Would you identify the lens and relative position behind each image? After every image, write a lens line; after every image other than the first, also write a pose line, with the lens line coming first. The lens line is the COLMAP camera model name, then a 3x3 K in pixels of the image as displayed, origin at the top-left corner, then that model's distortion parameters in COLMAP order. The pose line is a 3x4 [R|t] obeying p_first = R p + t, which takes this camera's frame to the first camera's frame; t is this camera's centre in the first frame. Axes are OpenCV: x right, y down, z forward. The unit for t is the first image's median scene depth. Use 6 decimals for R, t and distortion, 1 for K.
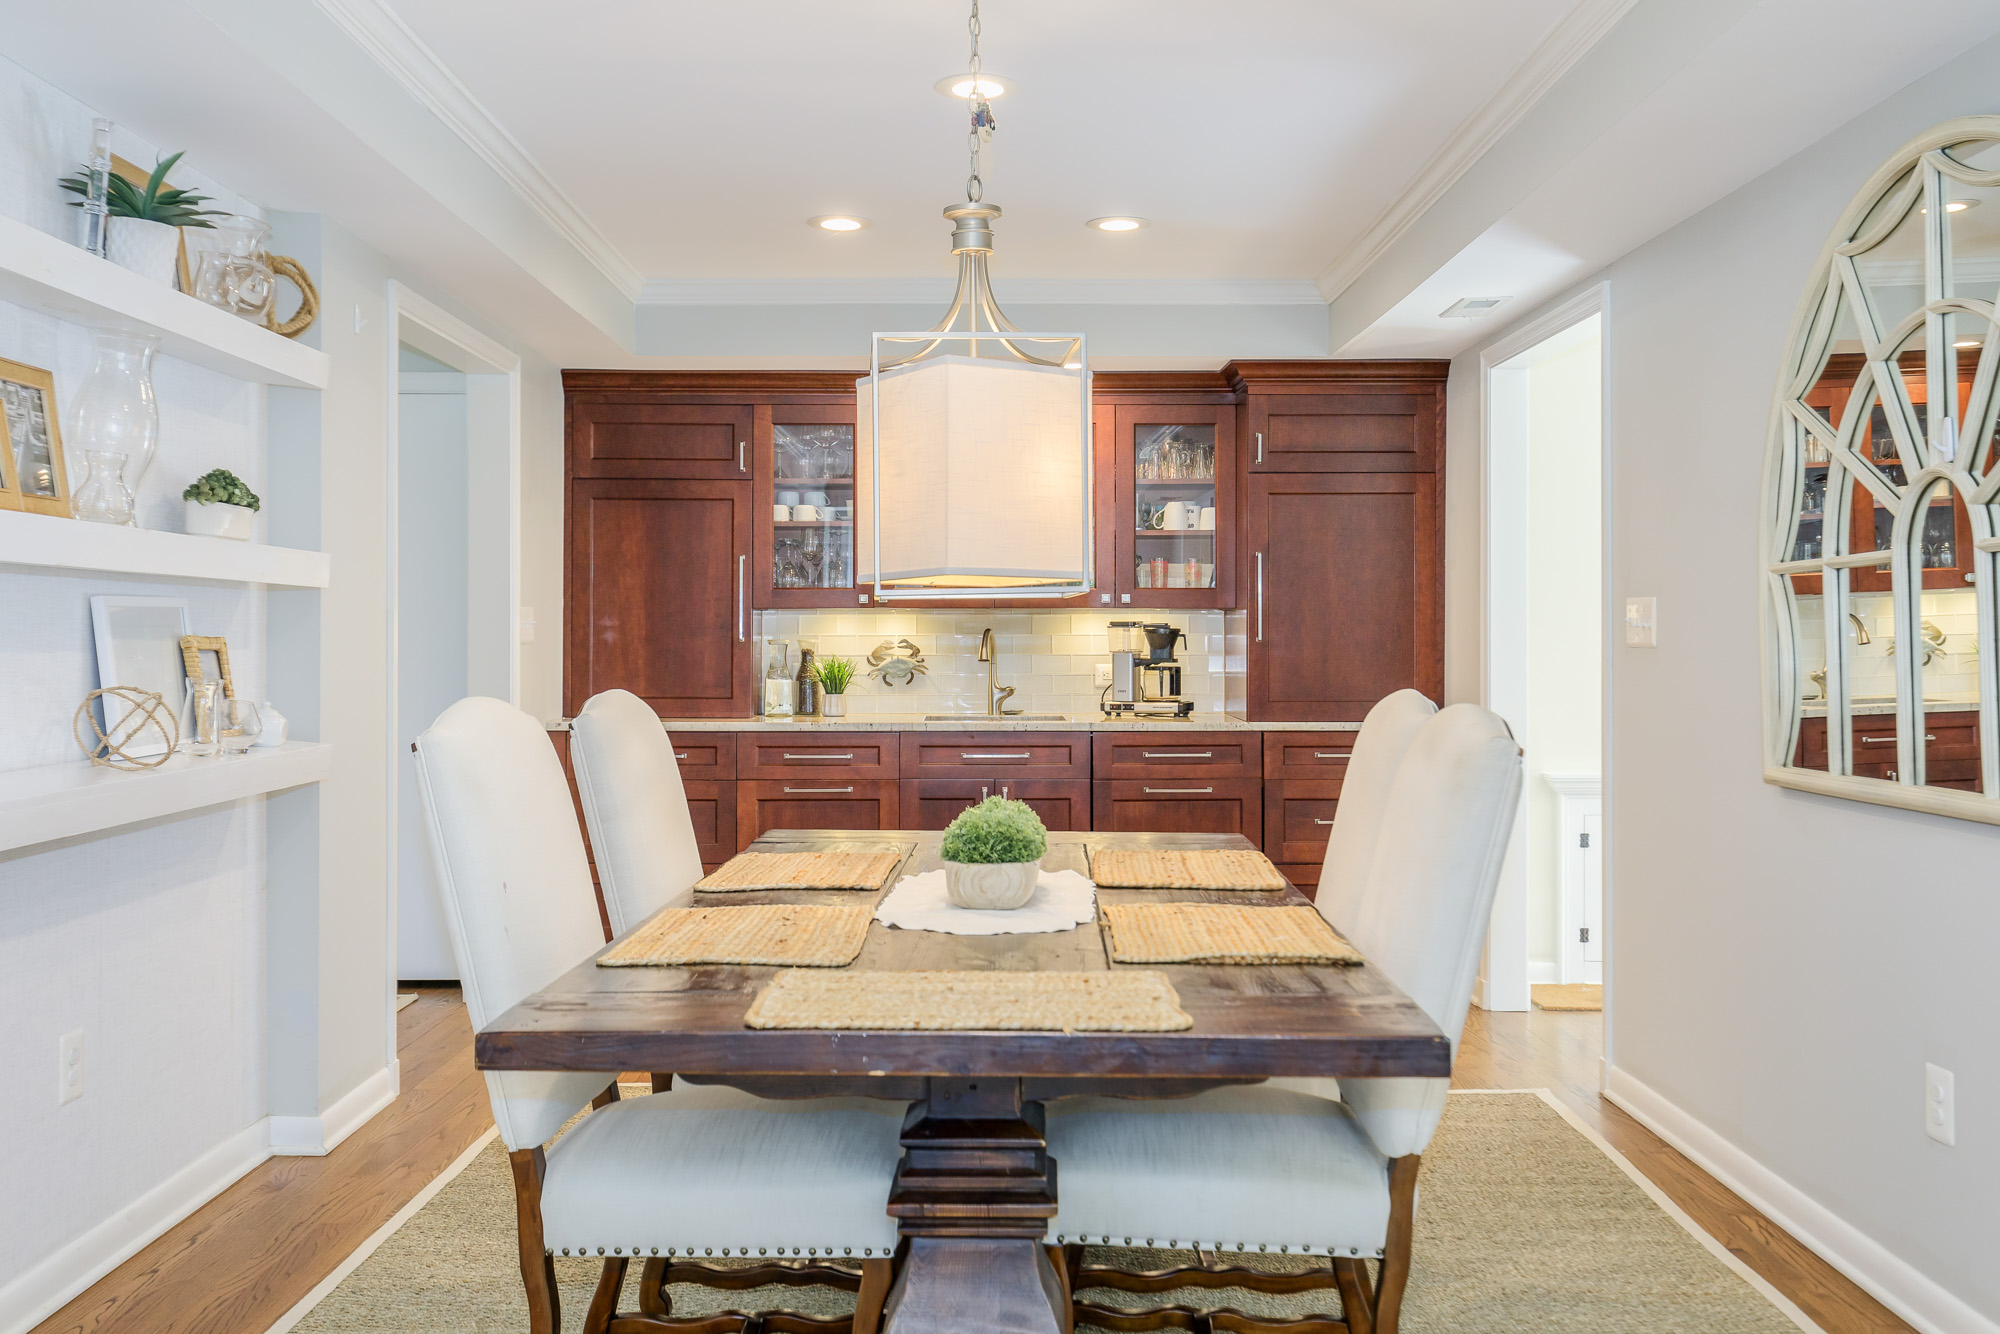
lens RADIAL K [[1853.1, 0, 978.7], [0, 1853.1, 630.4], [0, 0, 1]] dist [0.013164, 0.000000]
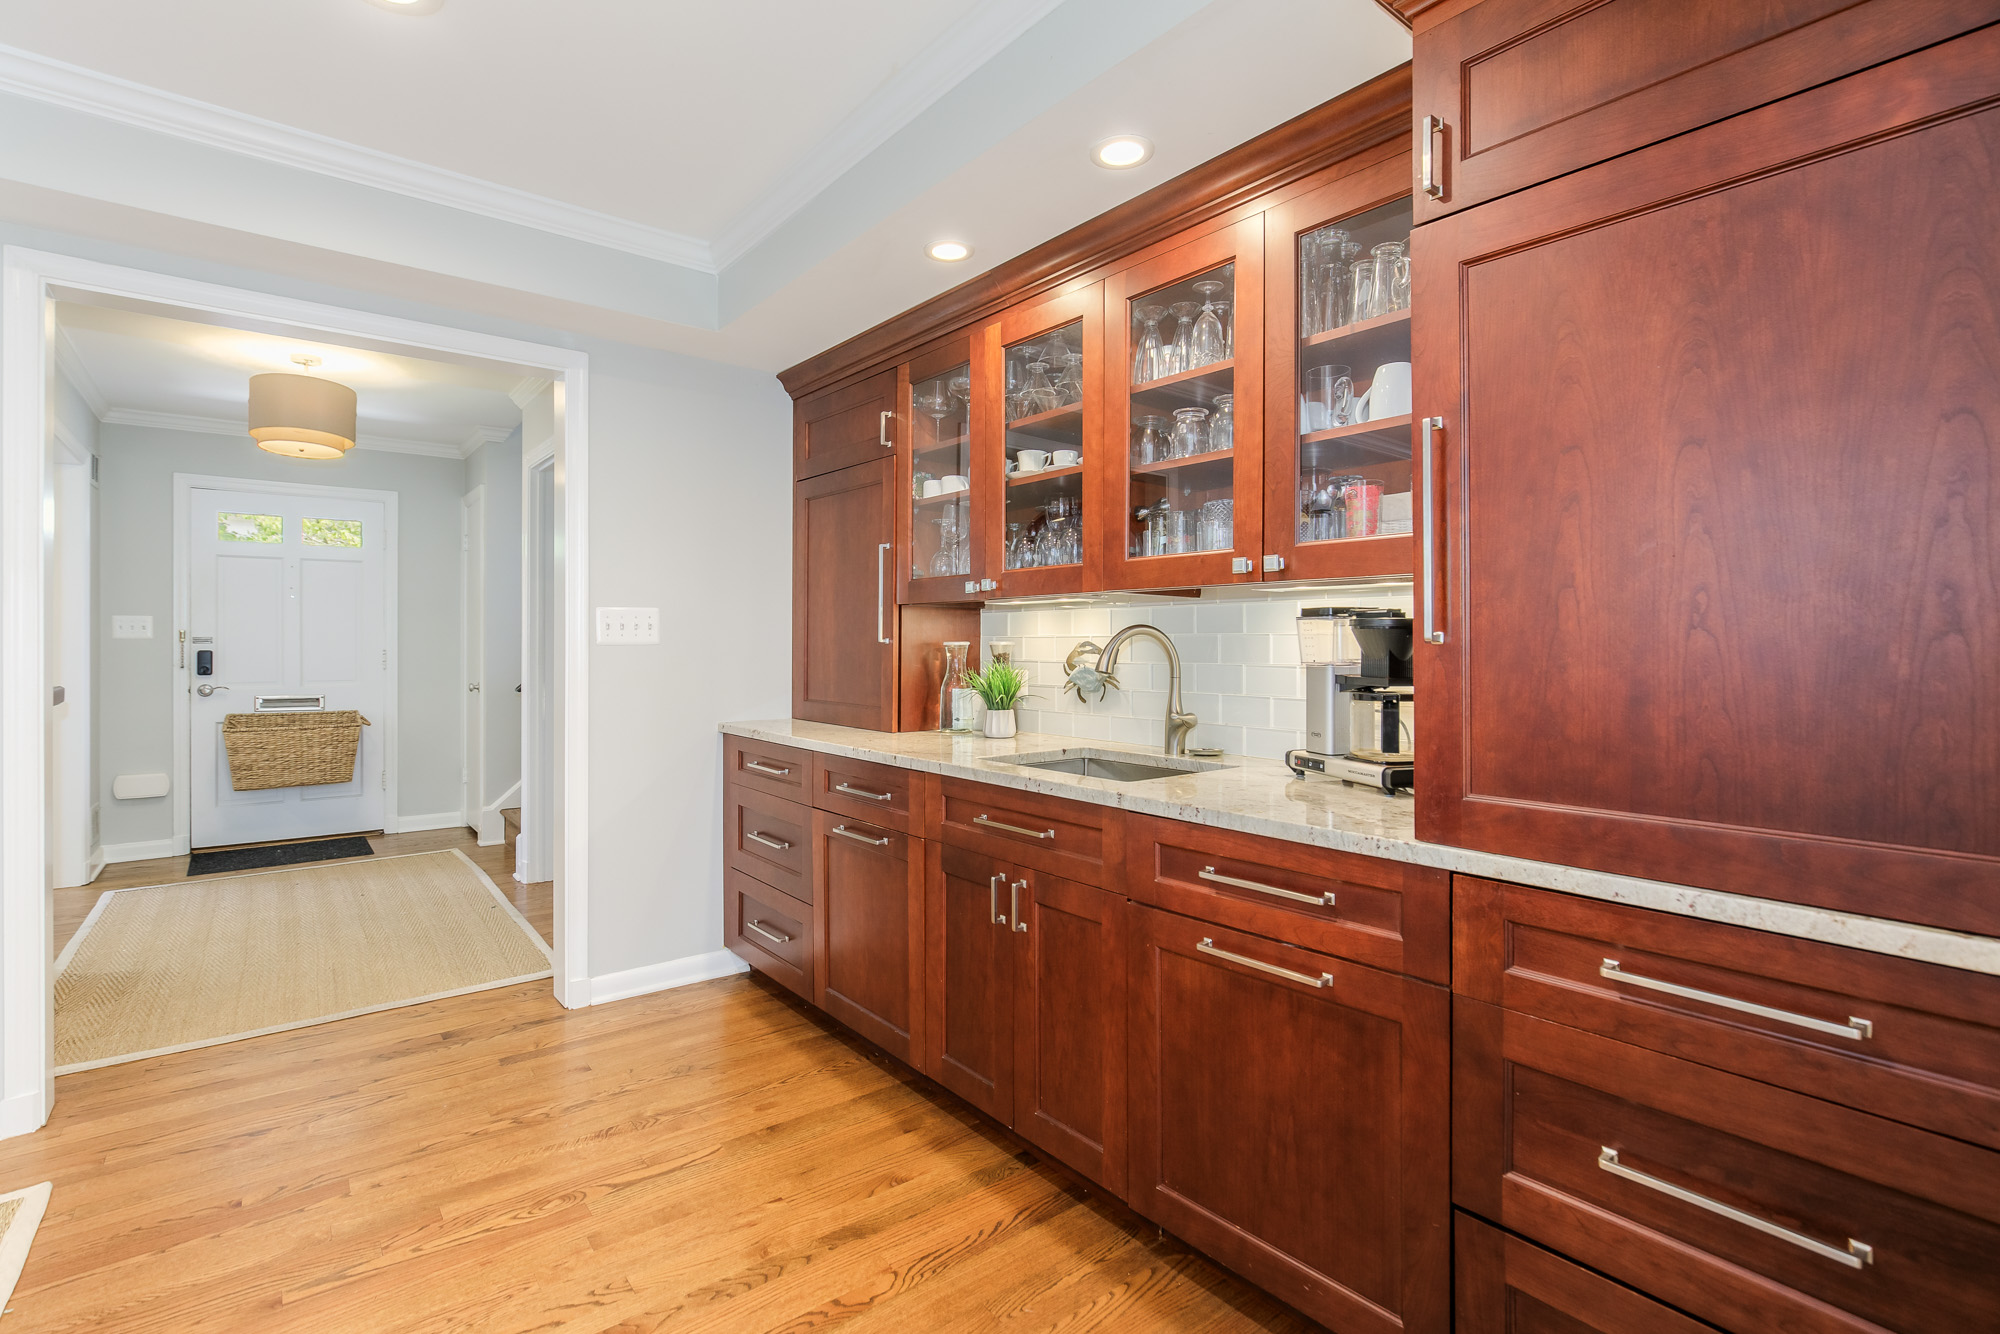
lens RADIAL K [[912.7, 0, 989.8], [0, 912.7, 651.5], [0, 0, 1]] dist [-0.017263, 0.005868]
pose [[0.622109, 0.007174, -0.782898, 0.234344], [-0.001273, 0.999966, 0.008151, 0.006141], [0.782930, -0.004074, 0.622097, 0.771880]]
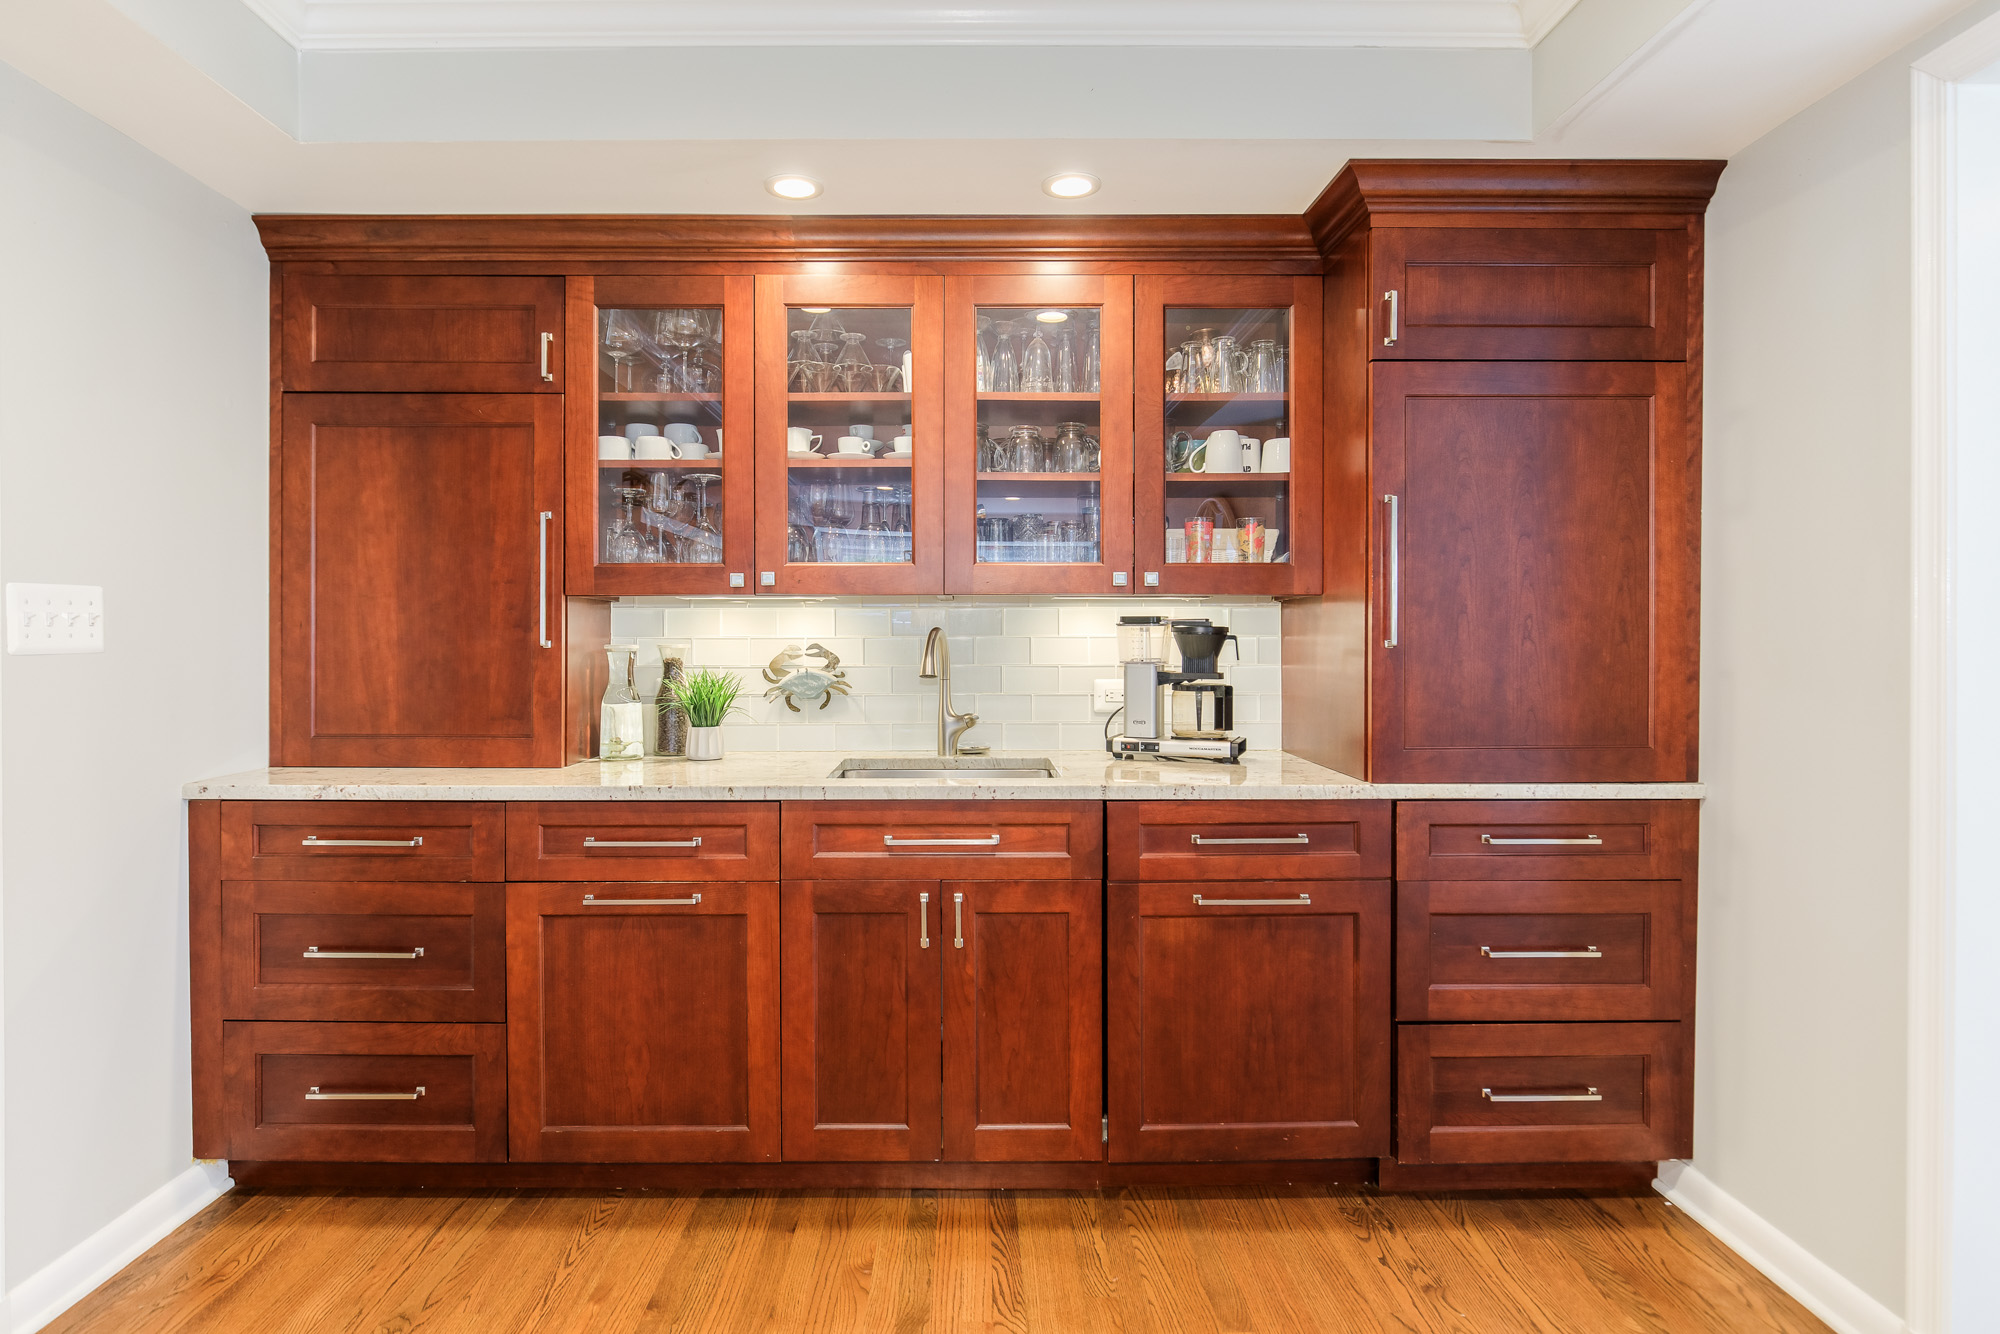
lens RADIAL K [[1066.5, 0, 951.5], [0, 1066.5, 652.1], [0, 0, 1]] dist [-0.008088, -0.002098]
pose [[0.999946, -0.000946, -0.010350, 0.014826], [0.001089, 0.999904, 0.013812, 0.002635], [0.010336, -0.013823, 0.999851, 0.634448]]
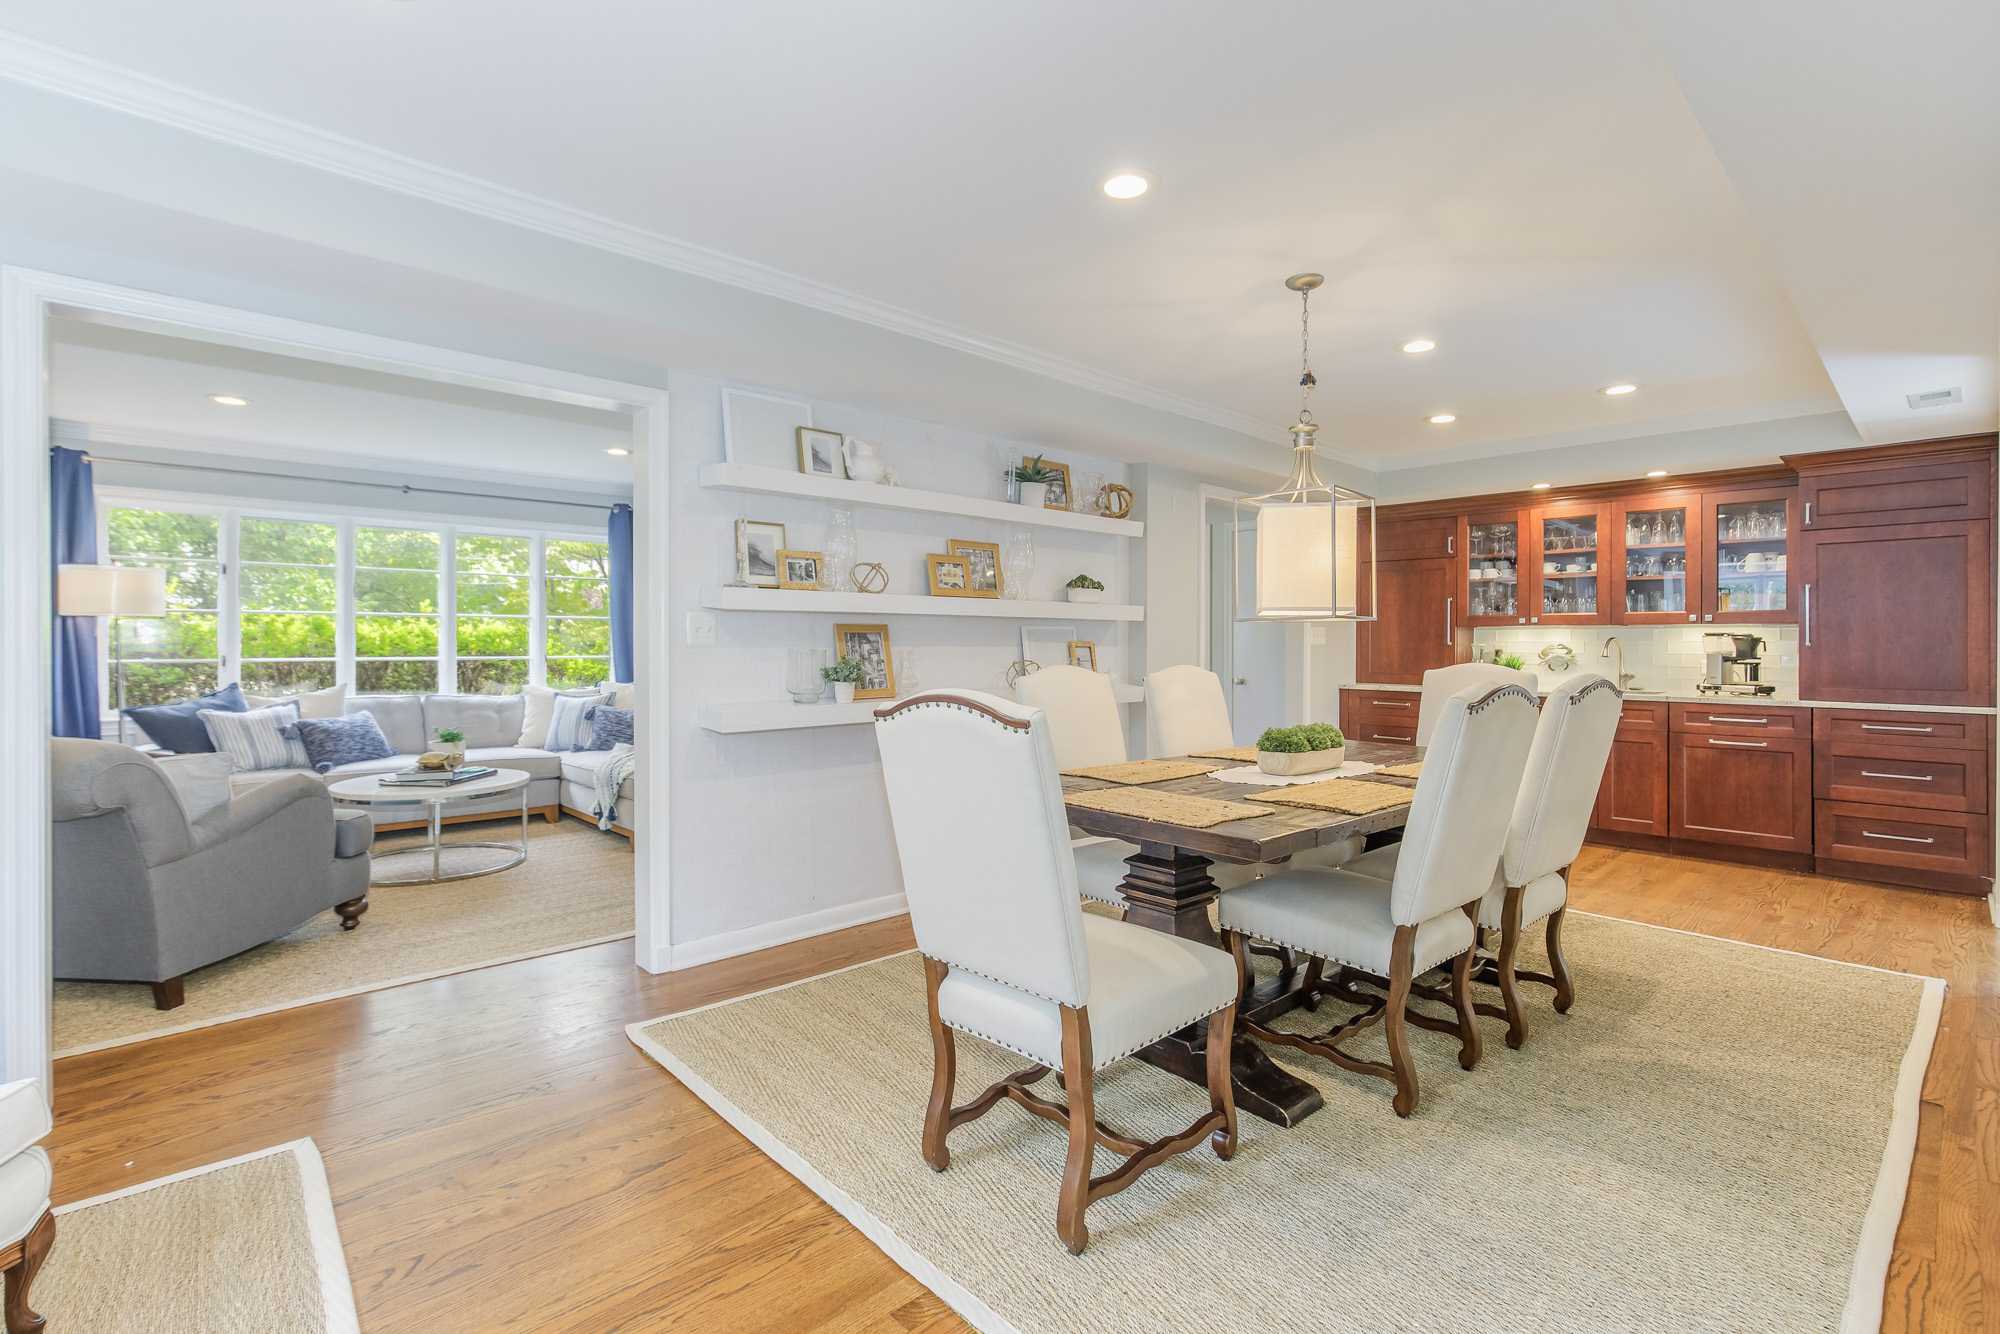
lens RADIAL K [[912.7, 0, 983.6], [0, 912.7, 647.6], [0, 0, 1]] dist [-0.017263, 0.005868]
pose [[0.684015, 0.005001, -0.729451, 0.216999], [0.001114, 0.999968, 0.007900, 0.000965], [0.729467, -0.006216, 0.683988, 0.034905]]
